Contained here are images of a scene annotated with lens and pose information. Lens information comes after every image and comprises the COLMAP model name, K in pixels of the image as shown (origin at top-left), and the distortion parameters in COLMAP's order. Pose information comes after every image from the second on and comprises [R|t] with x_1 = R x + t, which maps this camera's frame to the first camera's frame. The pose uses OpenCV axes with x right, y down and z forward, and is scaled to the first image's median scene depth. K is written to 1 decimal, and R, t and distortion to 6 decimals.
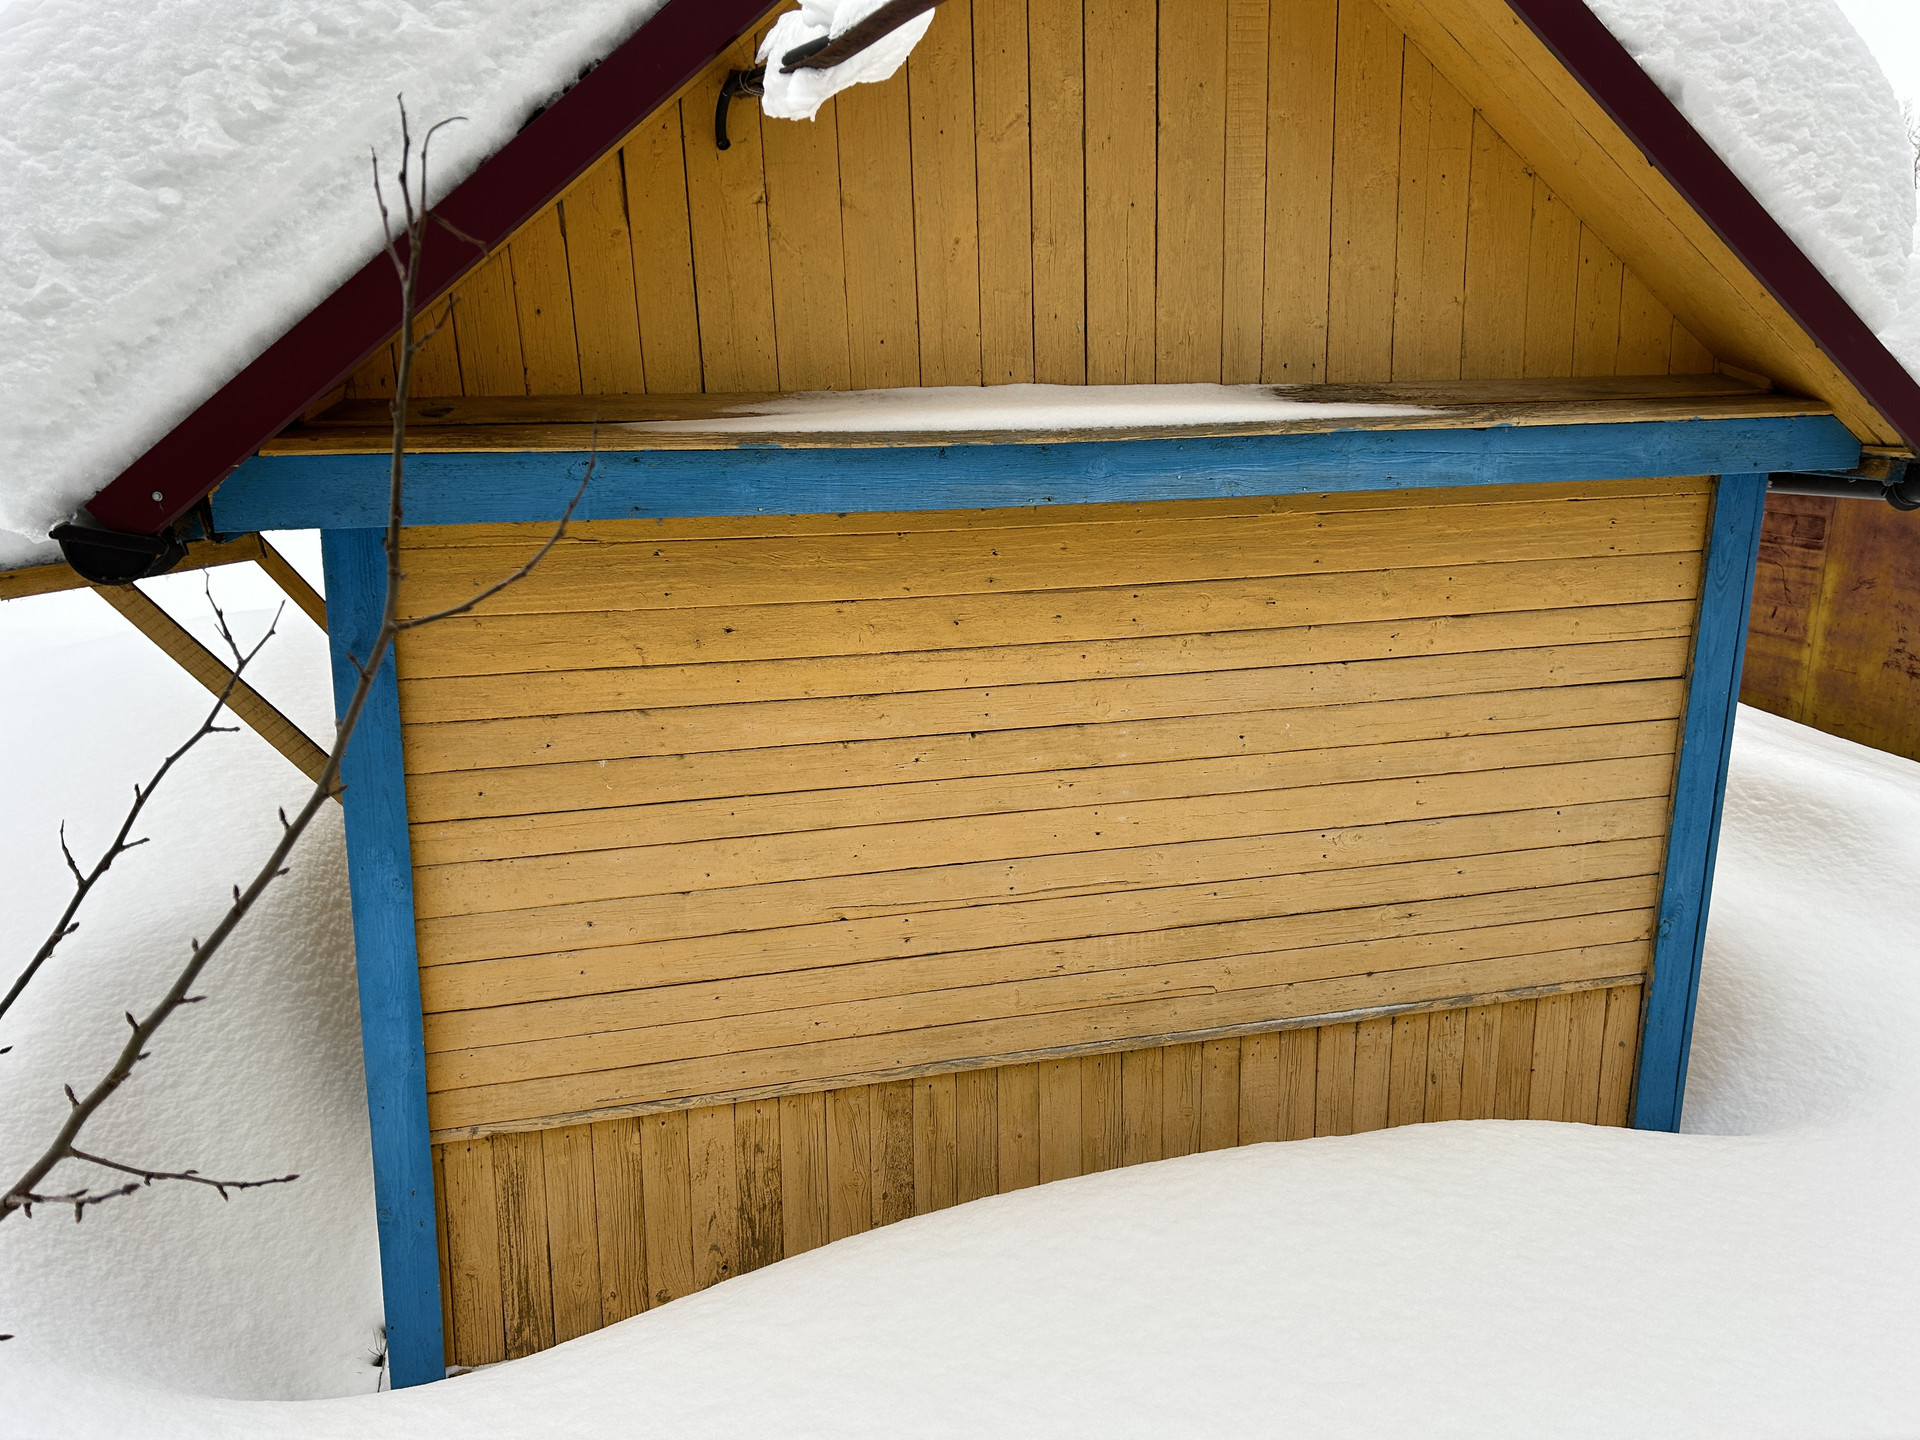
lens RADIAL K [[1423.8, 0, 952.3], [0, 1423.8, 736.8], [0, 0, 1]] dist [0.081072, -0.090449]
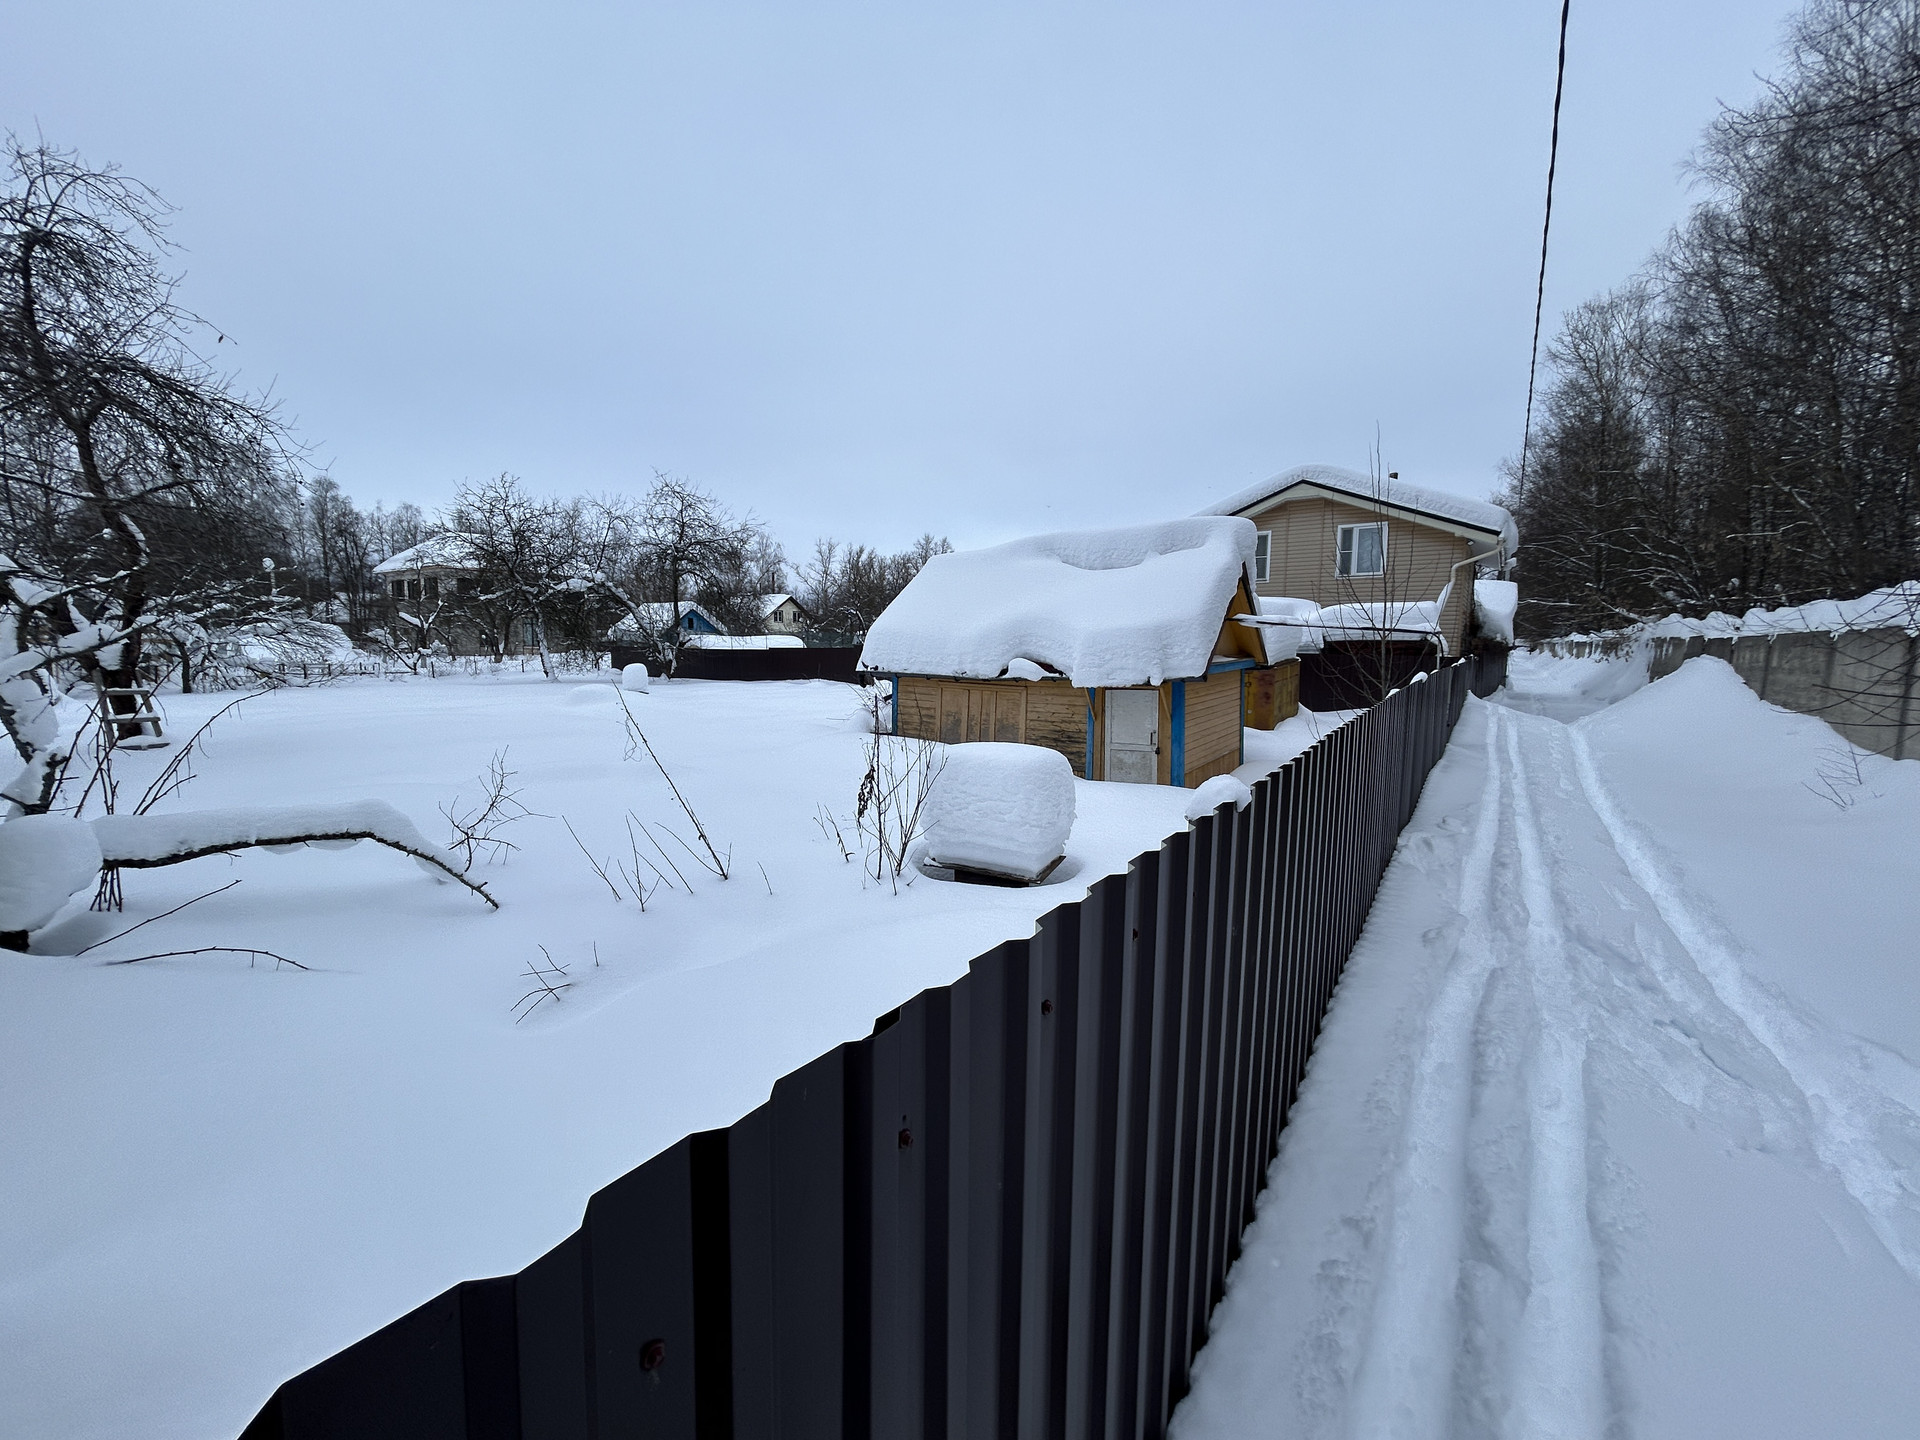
lens RADIAL K [[764.1, 0, 956.4], [0, 764.1, 718.6], [0, 0, 1]] dist [-0.004354, 0.000977]
pose [[0.751515, -0.067986, 0.656204, -3.075907], [0.173859, 0.979924, -0.097586, 0.184359], [-0.636395, 0.187424, 0.748247, -0.855634]]
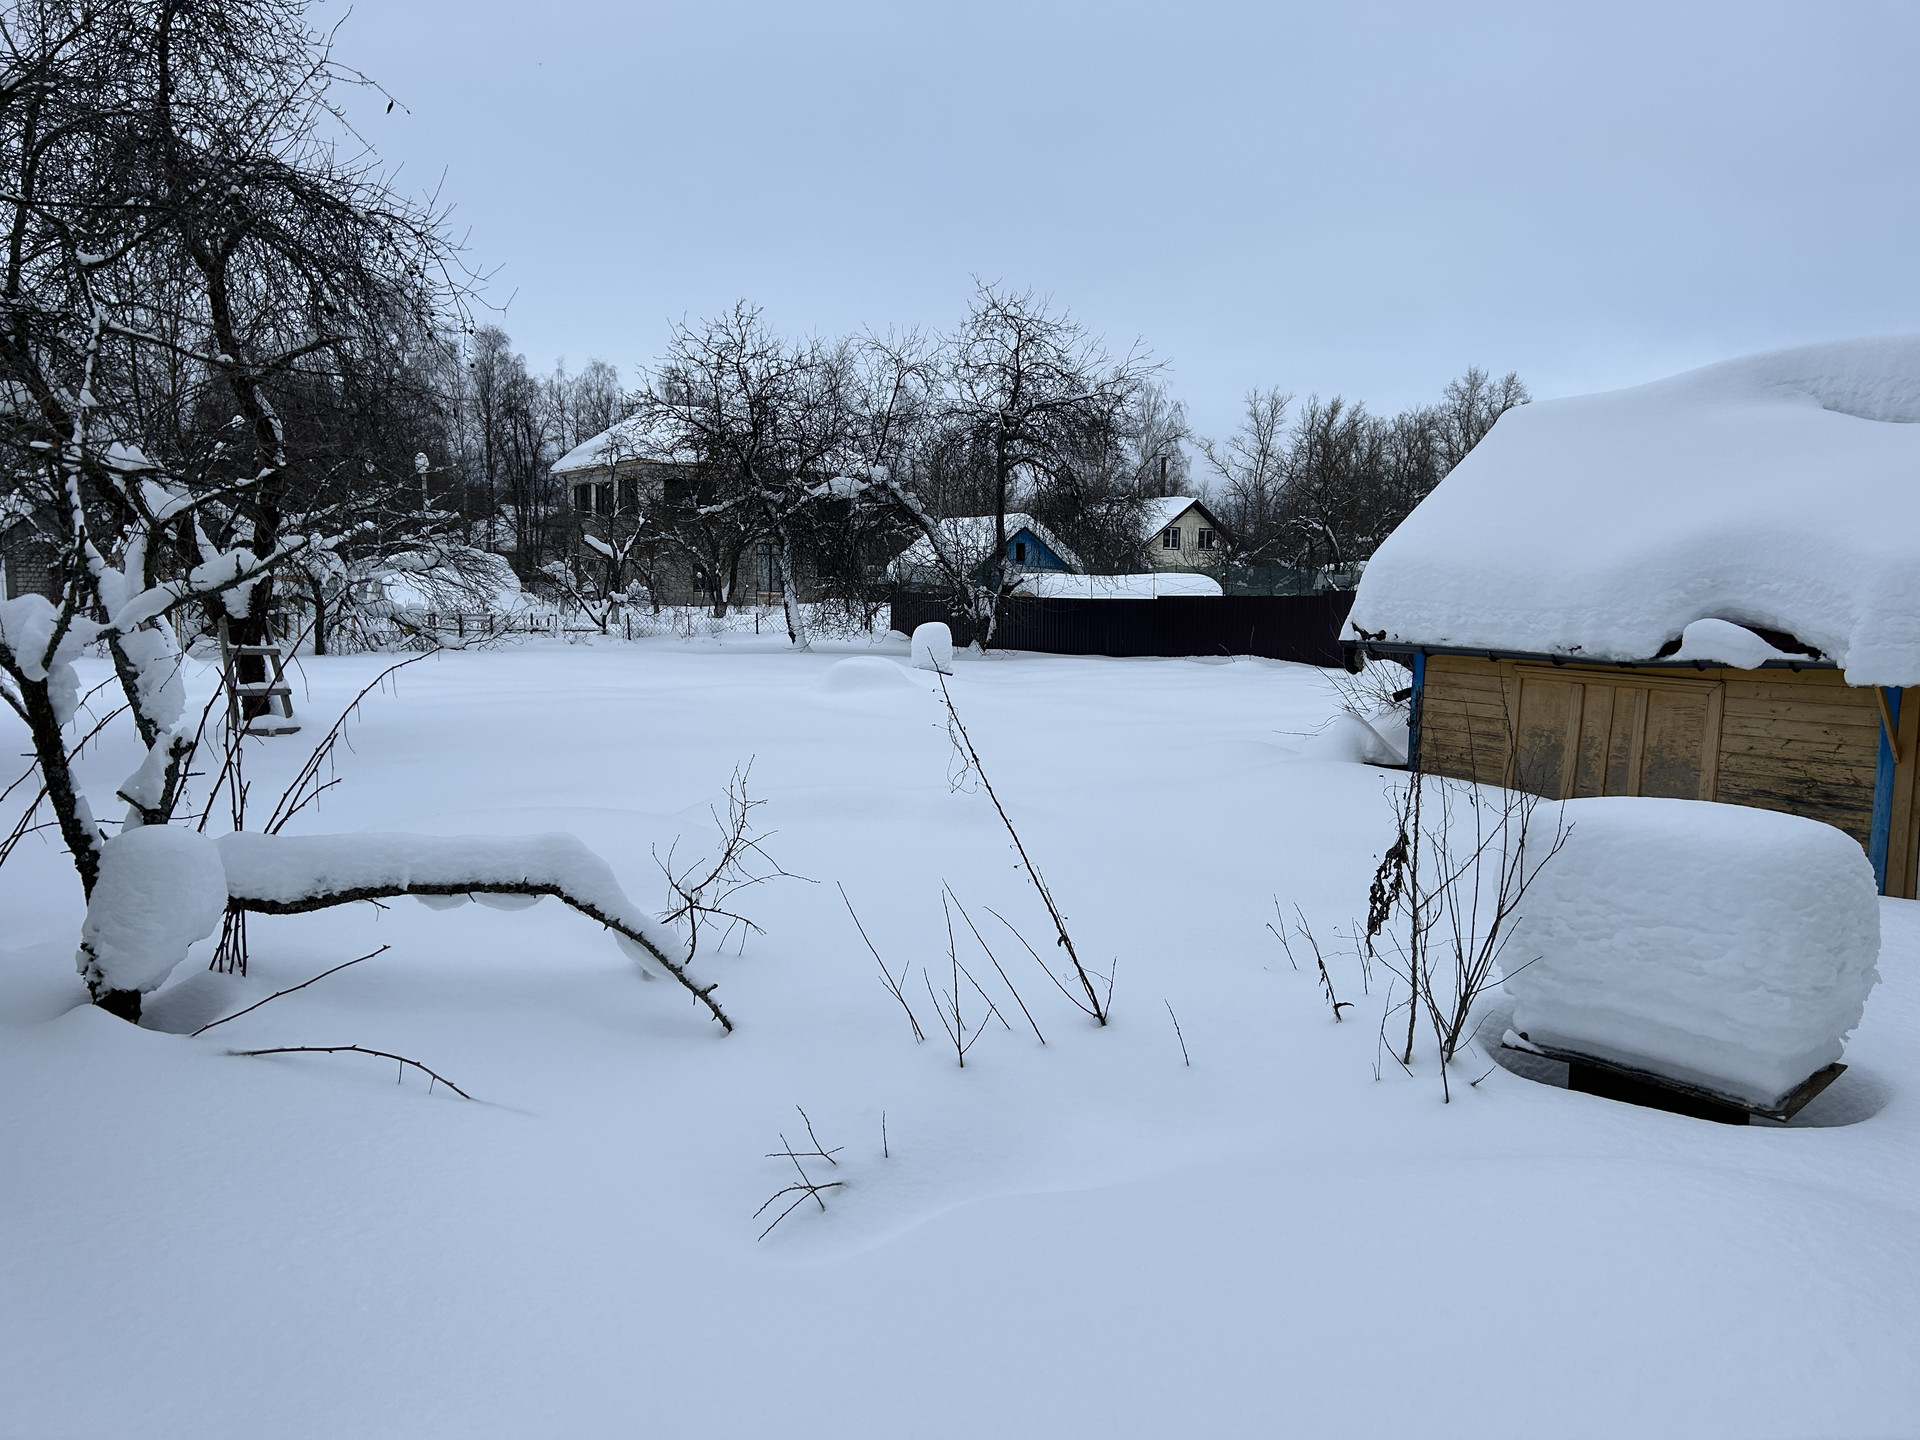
lens RADIAL K [[1423.8, 0, 954.9], [0, 1423.8, 738.0], [0, 0, 1]] dist [0.081072, -0.090449]
pose [[0.940736, -0.033632, 0.337469, -3.101176], [0.085777, 0.986313, -0.140819, 0.166684], [-0.328113, 0.161420, 0.930744, -0.771367]]
